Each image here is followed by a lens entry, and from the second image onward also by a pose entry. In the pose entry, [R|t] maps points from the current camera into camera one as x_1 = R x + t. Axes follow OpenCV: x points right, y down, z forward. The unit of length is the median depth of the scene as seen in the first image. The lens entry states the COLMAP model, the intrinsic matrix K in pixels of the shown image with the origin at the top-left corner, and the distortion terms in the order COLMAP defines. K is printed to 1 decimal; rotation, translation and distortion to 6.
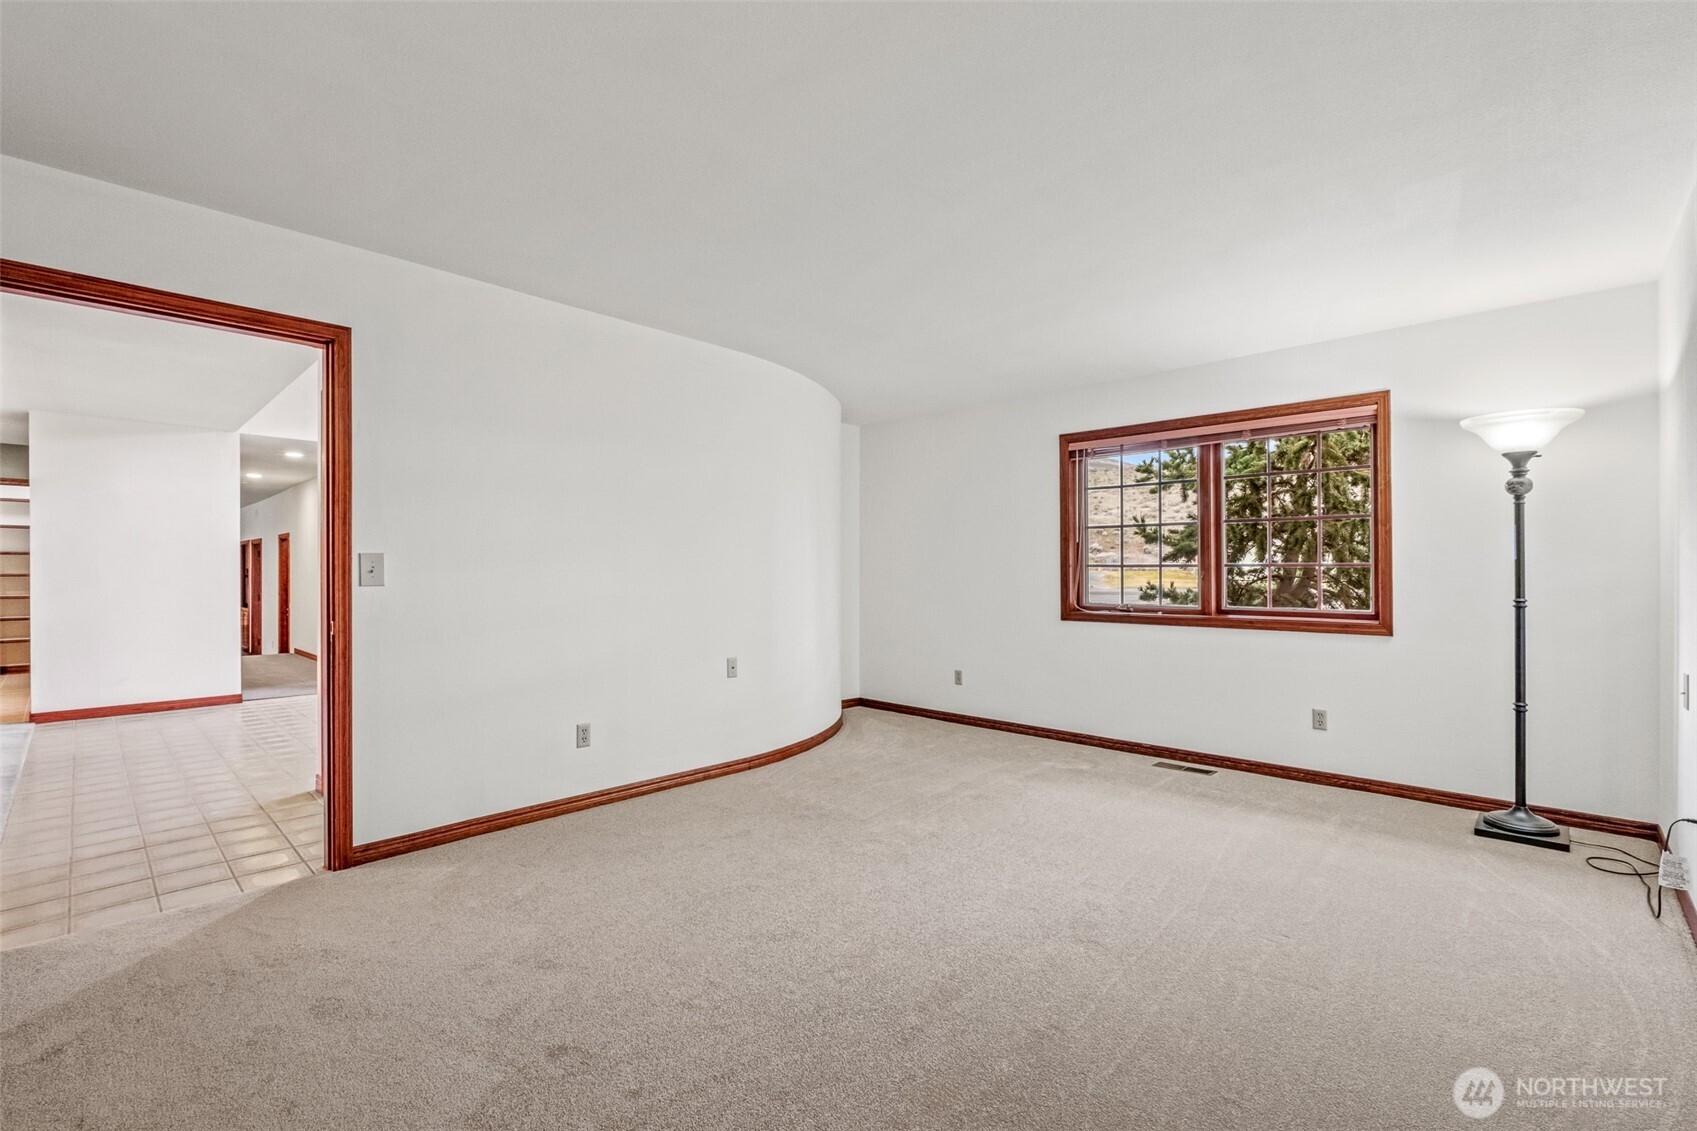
lens RADIAL K [[753.5, 0, 852.8], [0, 753.5, 573.5], [0, 0, 1]] dist [0.000527, -0.000342]
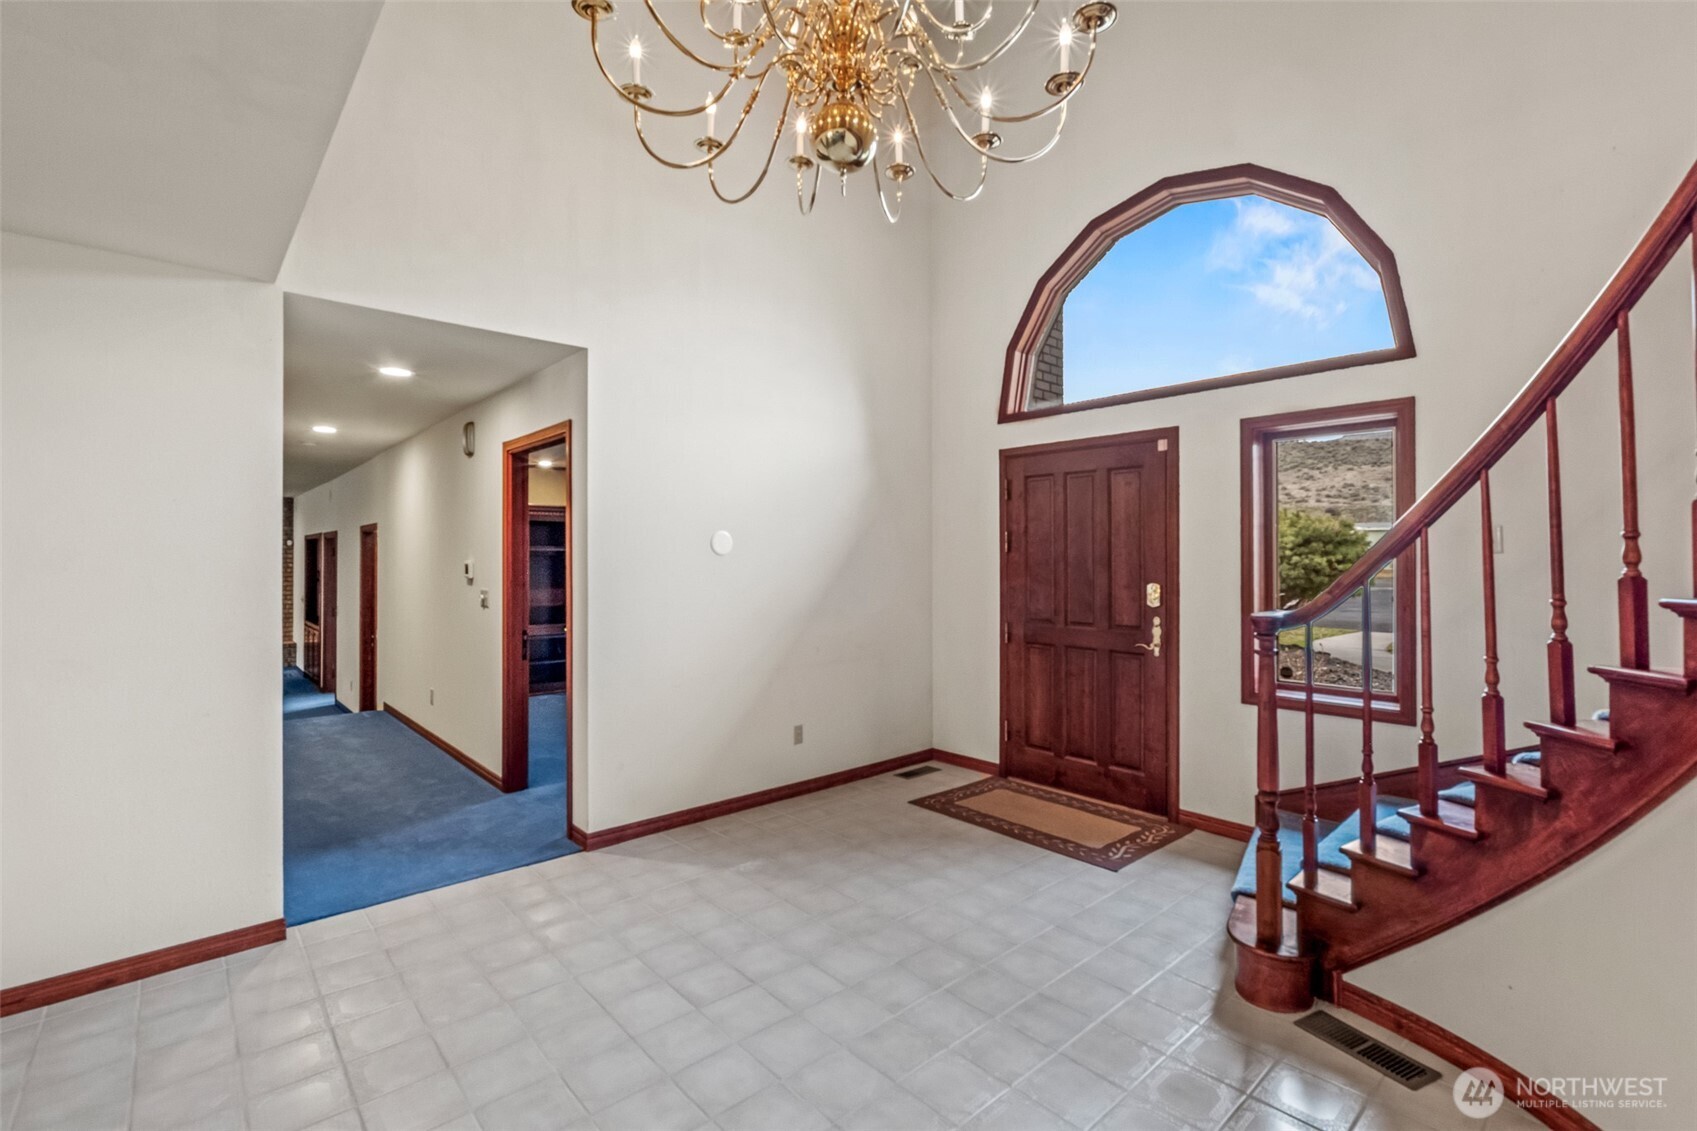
lens RADIAL K [[753.5, 0, 849.3], [0, 753.5, 556.7], [0, 0, 1]] dist [0.000527, -0.000342]
pose [[0.997535, -0.001263, -0.070164, -0.477973], [0.001058, 0.999995, -0.002956, -0.036053], [0.070167, 0.002875, 0.997531, 0.615976]]
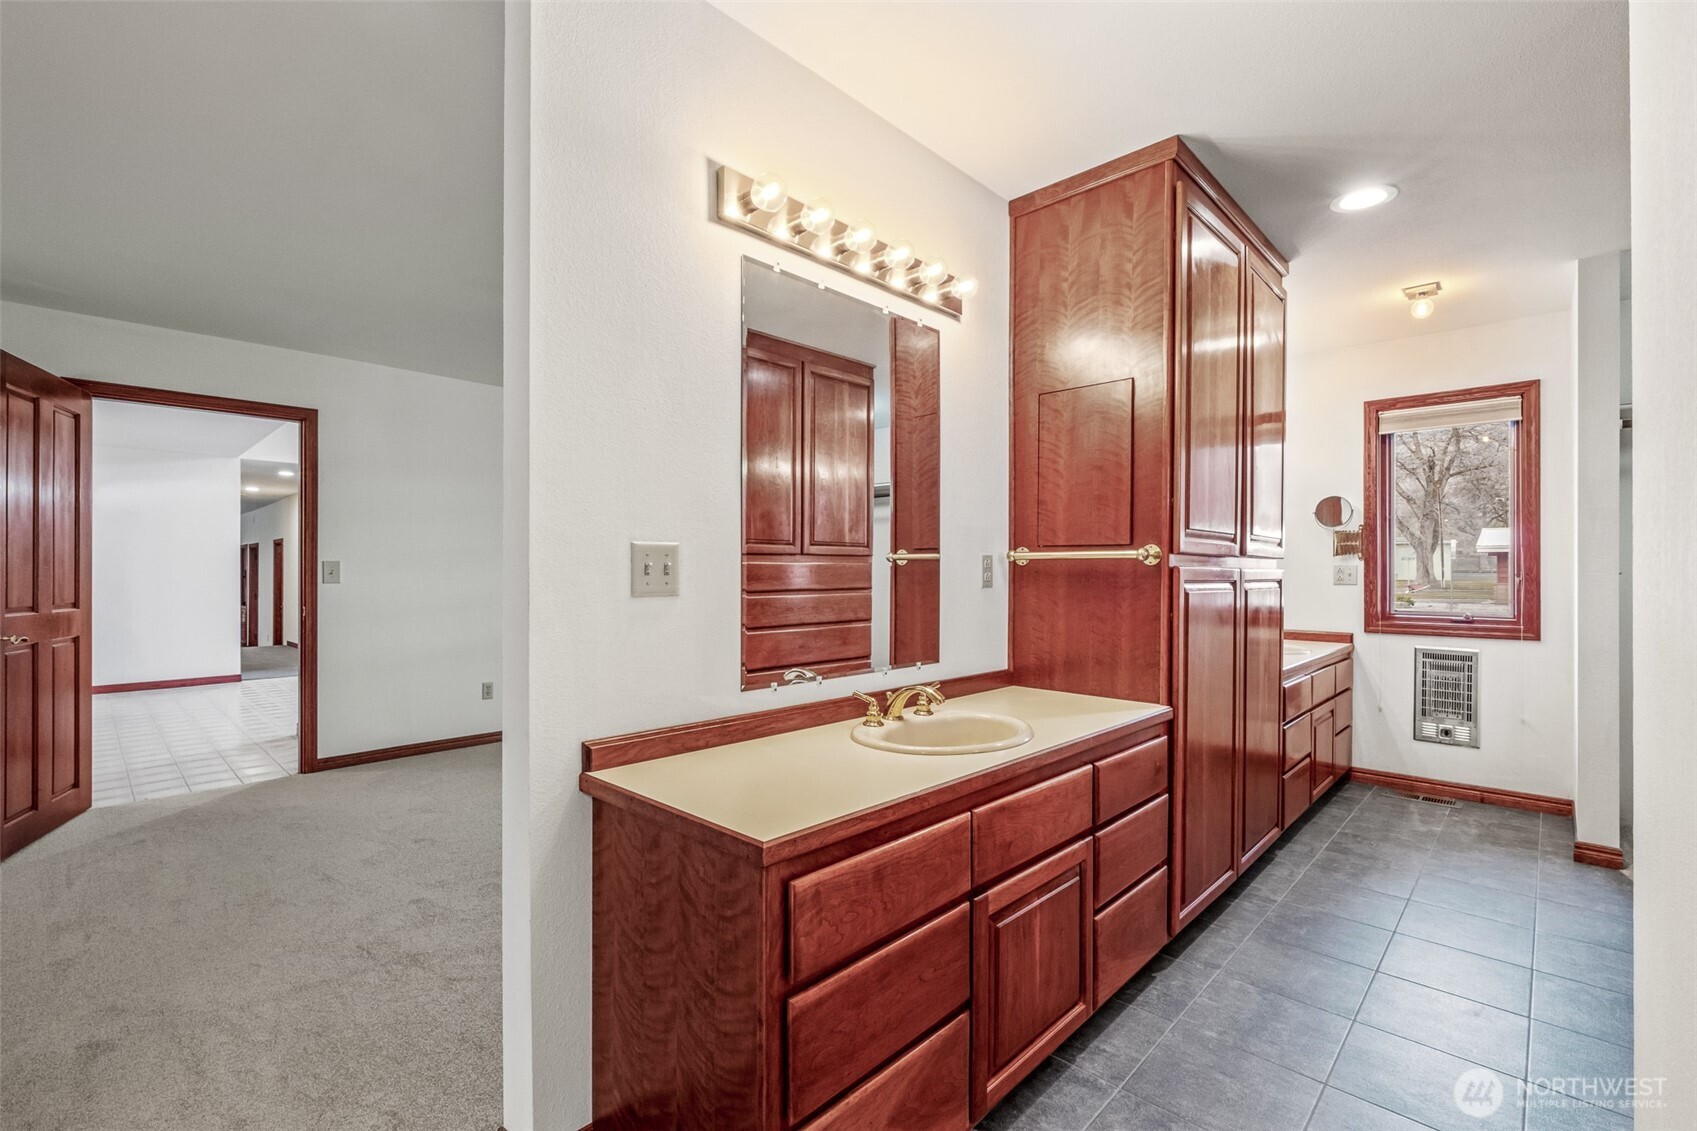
lens RADIAL K [[753.5, 0, 848.1], [0, 753.5, 566.0], [0, 0, 1]] dist [0.000527, -0.000342]
pose [[0.999994, -0.002968, -0.001991, 0.164078], [0.002951, 0.999960, -0.008446, -0.000717], [0.002016, 0.008440, 0.999962, -0.206393]]
